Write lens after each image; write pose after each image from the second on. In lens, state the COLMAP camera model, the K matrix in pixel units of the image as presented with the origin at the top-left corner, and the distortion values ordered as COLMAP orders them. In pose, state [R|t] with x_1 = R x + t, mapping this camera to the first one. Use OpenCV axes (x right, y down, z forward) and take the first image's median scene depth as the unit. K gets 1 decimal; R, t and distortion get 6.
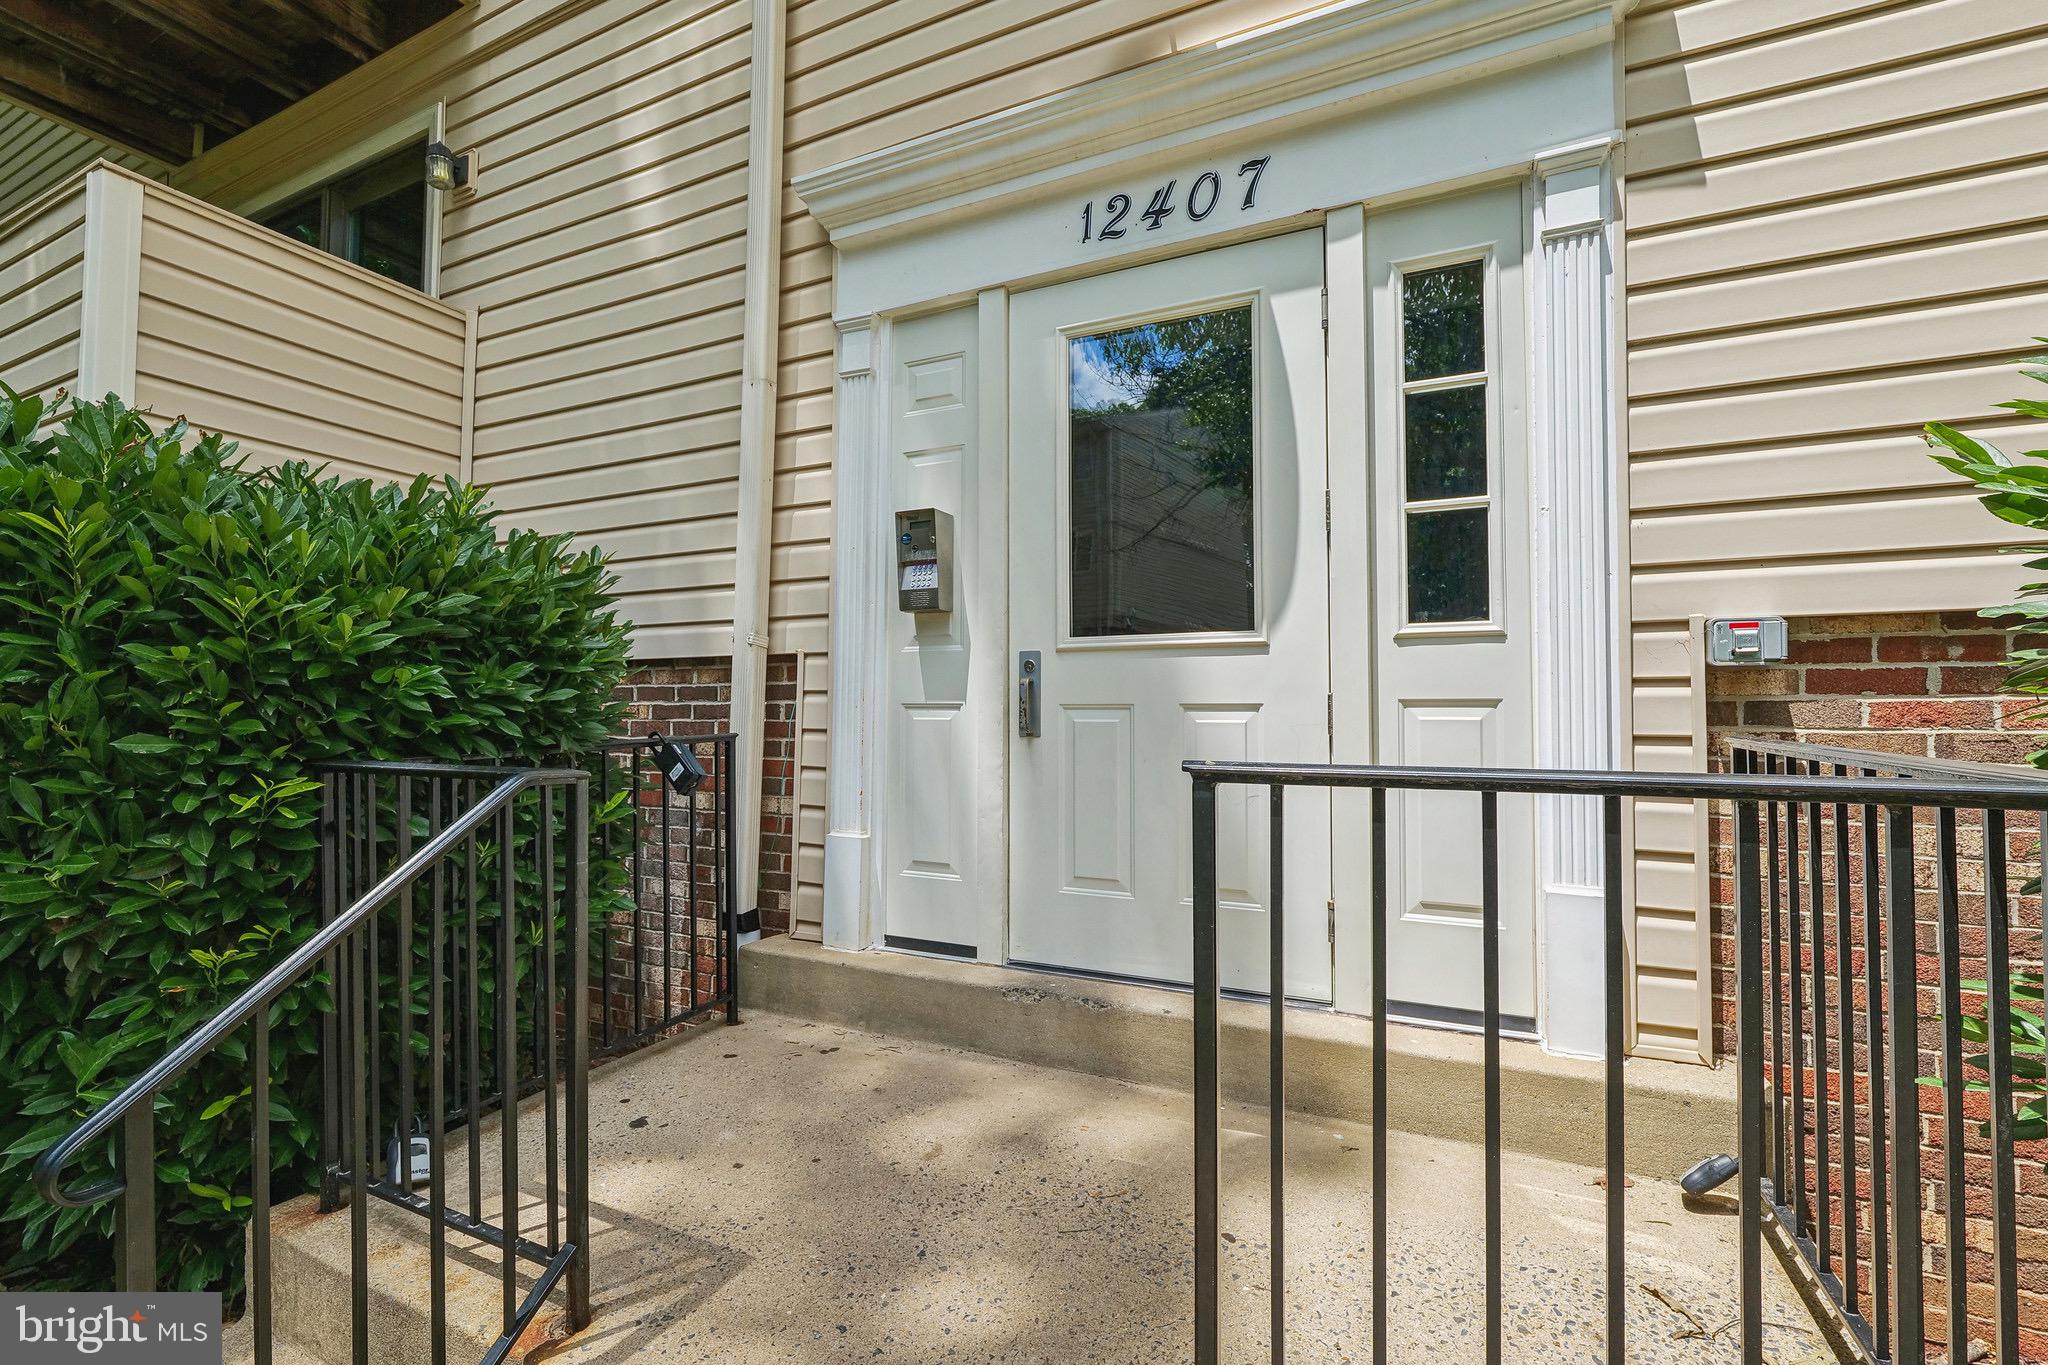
lens RADIAL K [[854.2, 0, 1019.4], [0, 854.2, 692.4], [0, 0, 1]] dist [-0.006438, 0.000098]
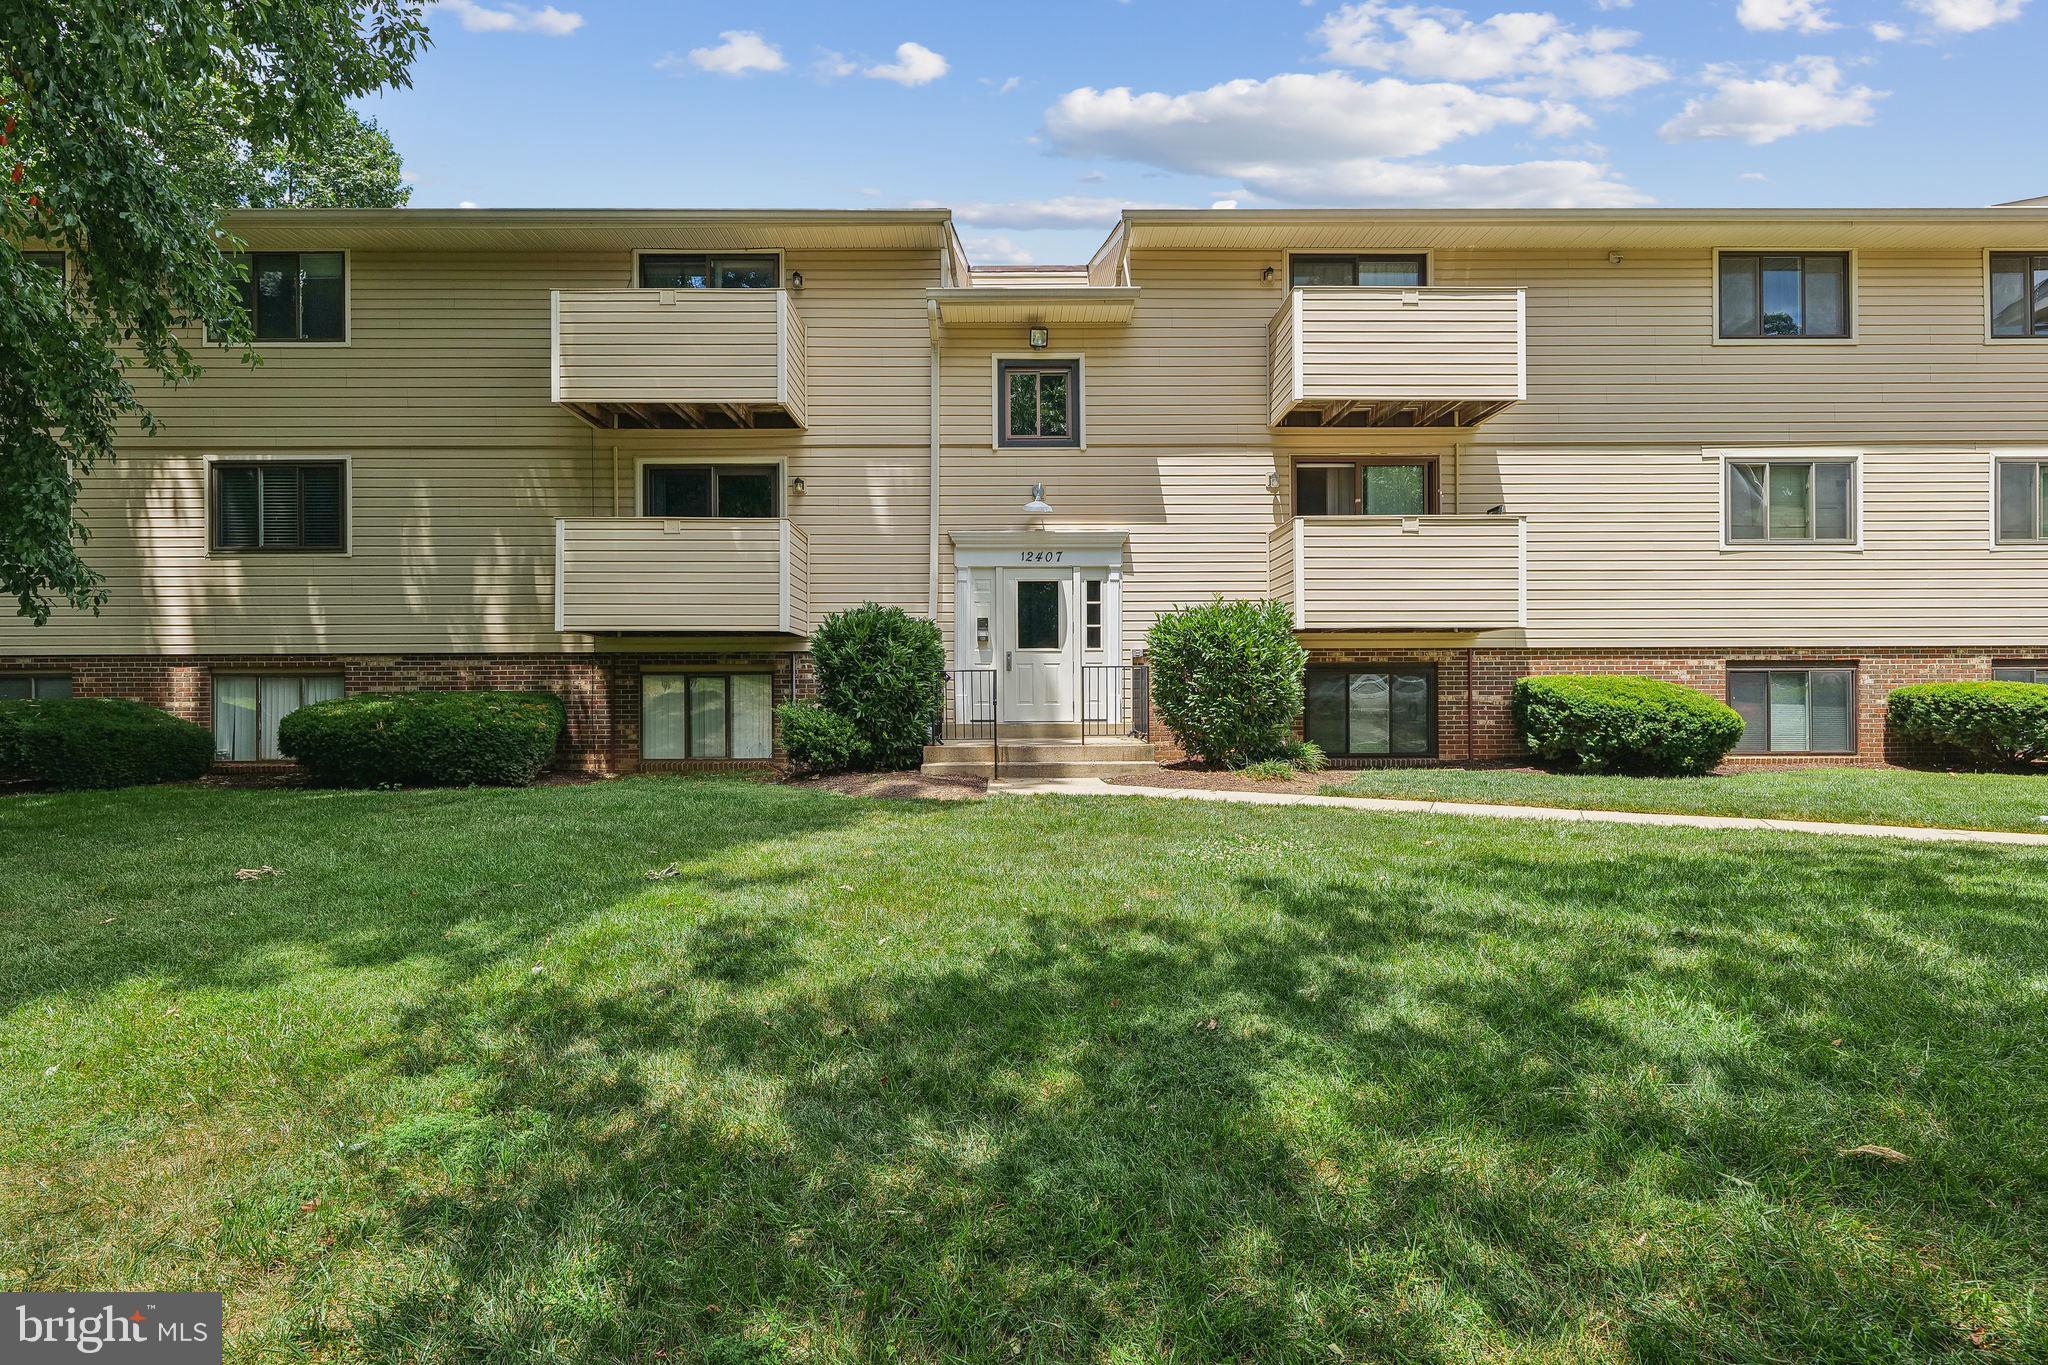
lens RADIAL K [[944.2, 0, 1009.5], [0, 944.2, 670.3], [0, 0, 1]] dist [0.002878, -0.000167]
pose [[0.908120, -0.002011, 0.418705, -2.218415], [-0.005548, 0.999843, 0.016834, -0.037470], [-0.418673, -0.017610, 0.907966, -3.750454]]
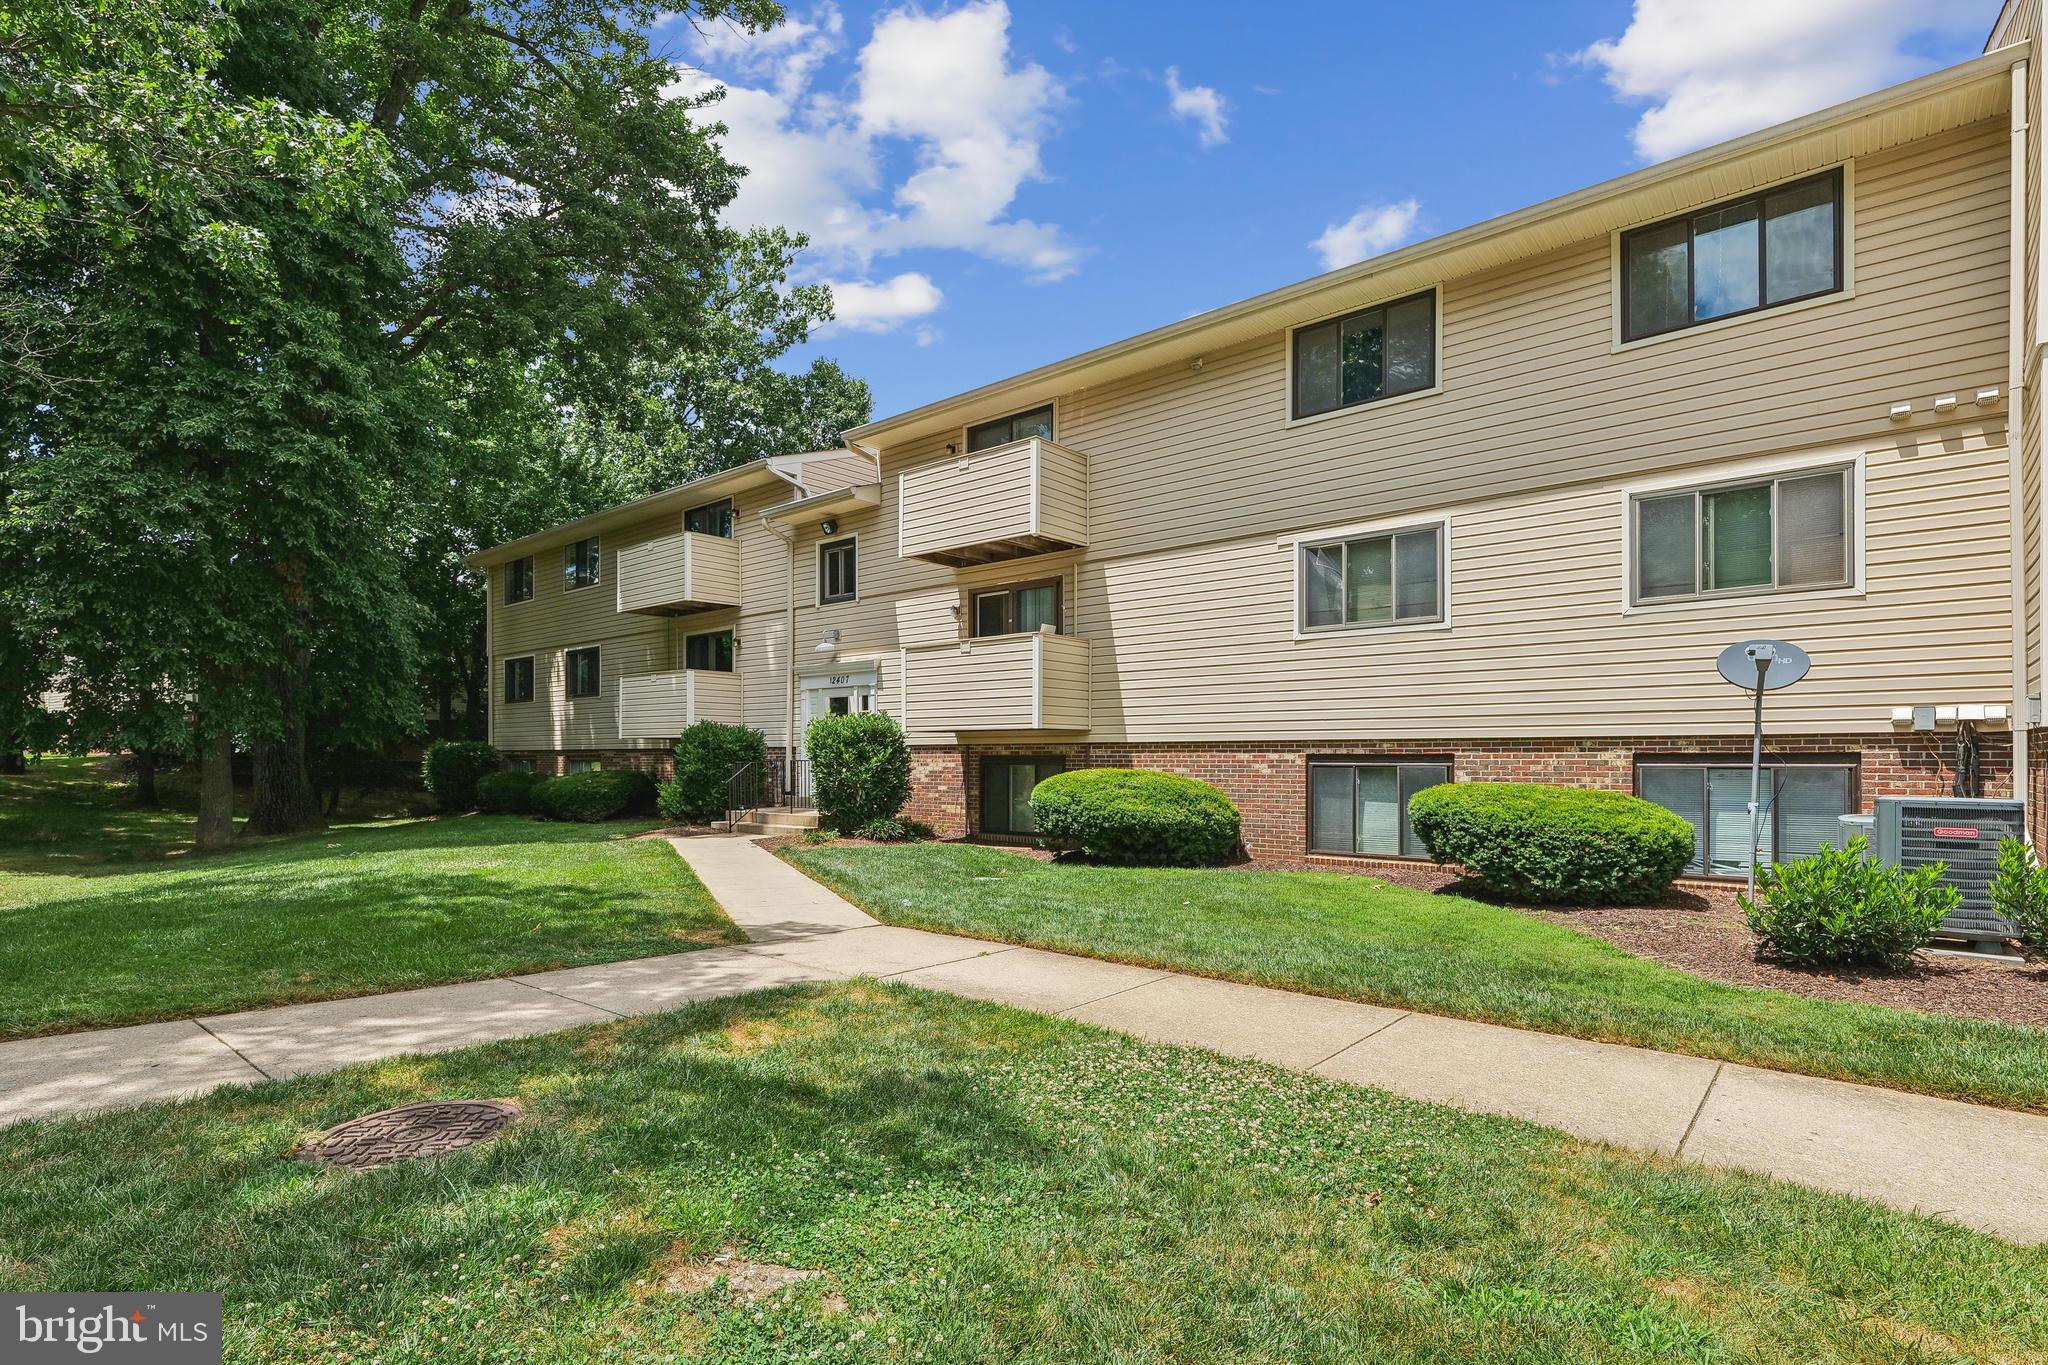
lens RADIAL K [[944.2, 0, 991.1], [0, 944.2, 755.9], [0, 0, 1]] dist [0.002878, -0.000167]
pose [[0.963347, 0.000793, -0.268256, 3.384802], [0.004378, 0.999816, 0.018680, -0.119179], [0.268222, -0.019170, 0.963166, -5.941382]]
